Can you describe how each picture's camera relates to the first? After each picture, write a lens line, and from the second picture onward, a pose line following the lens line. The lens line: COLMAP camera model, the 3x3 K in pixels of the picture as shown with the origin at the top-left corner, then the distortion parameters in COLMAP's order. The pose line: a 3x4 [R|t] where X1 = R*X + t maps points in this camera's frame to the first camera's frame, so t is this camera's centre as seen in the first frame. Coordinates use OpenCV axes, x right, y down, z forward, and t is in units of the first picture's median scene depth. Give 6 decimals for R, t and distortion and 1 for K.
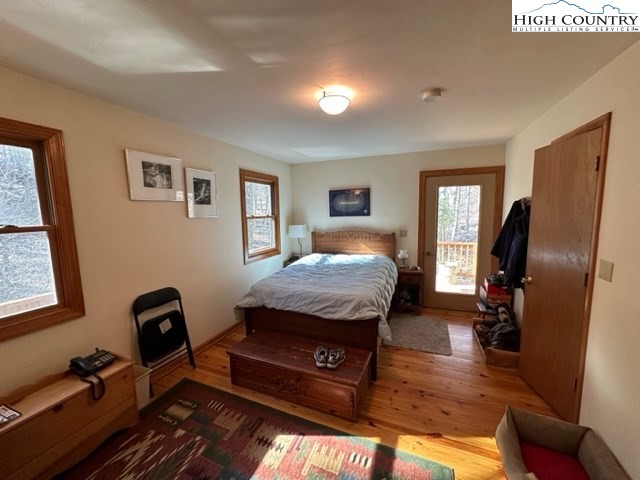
lens RADIAL K [[255.5, 0, 320.5], [0, 255.5, 240.2], [0, 0, 1]] dist [-0.001059, 0.000325]
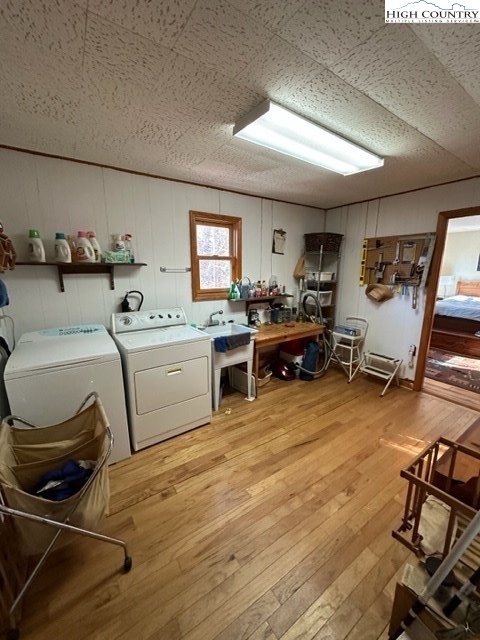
lens RADIAL K [[255.5, 0, 240.0], [0, 255.5, 320.0], [0, 0, 1]] dist [-0.001059, 0.000325]
pose [[0.833094, 0.133320, -0.536824, -0.433155], [-0.081568, 0.989519, 0.119163, 0.192000], [0.547084, -0.055486, 0.835236, -1.517785]]
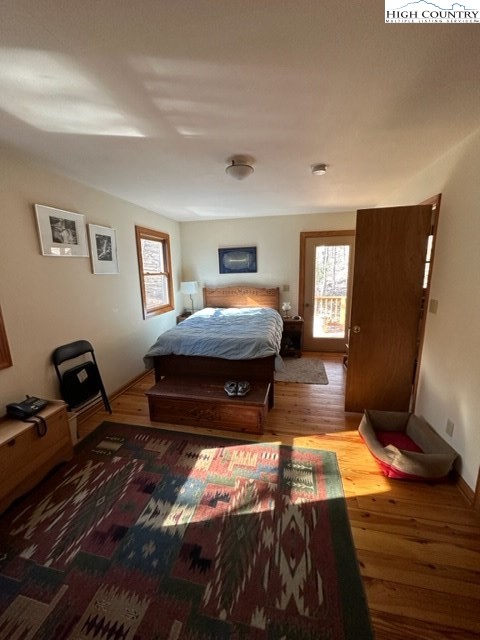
lens RADIAL K [[255.5, 0, 240.0], [0, 255.5, 320.0], [0, 0, 1]] dist [-0.001059, 0.000325]
pose [[0.984012, -0.036355, 0.174353, -0.122272], [0.022635, 0.996535, 0.080041, 0.030144], [-0.176659, -0.074815, 0.981425, -0.131415]]
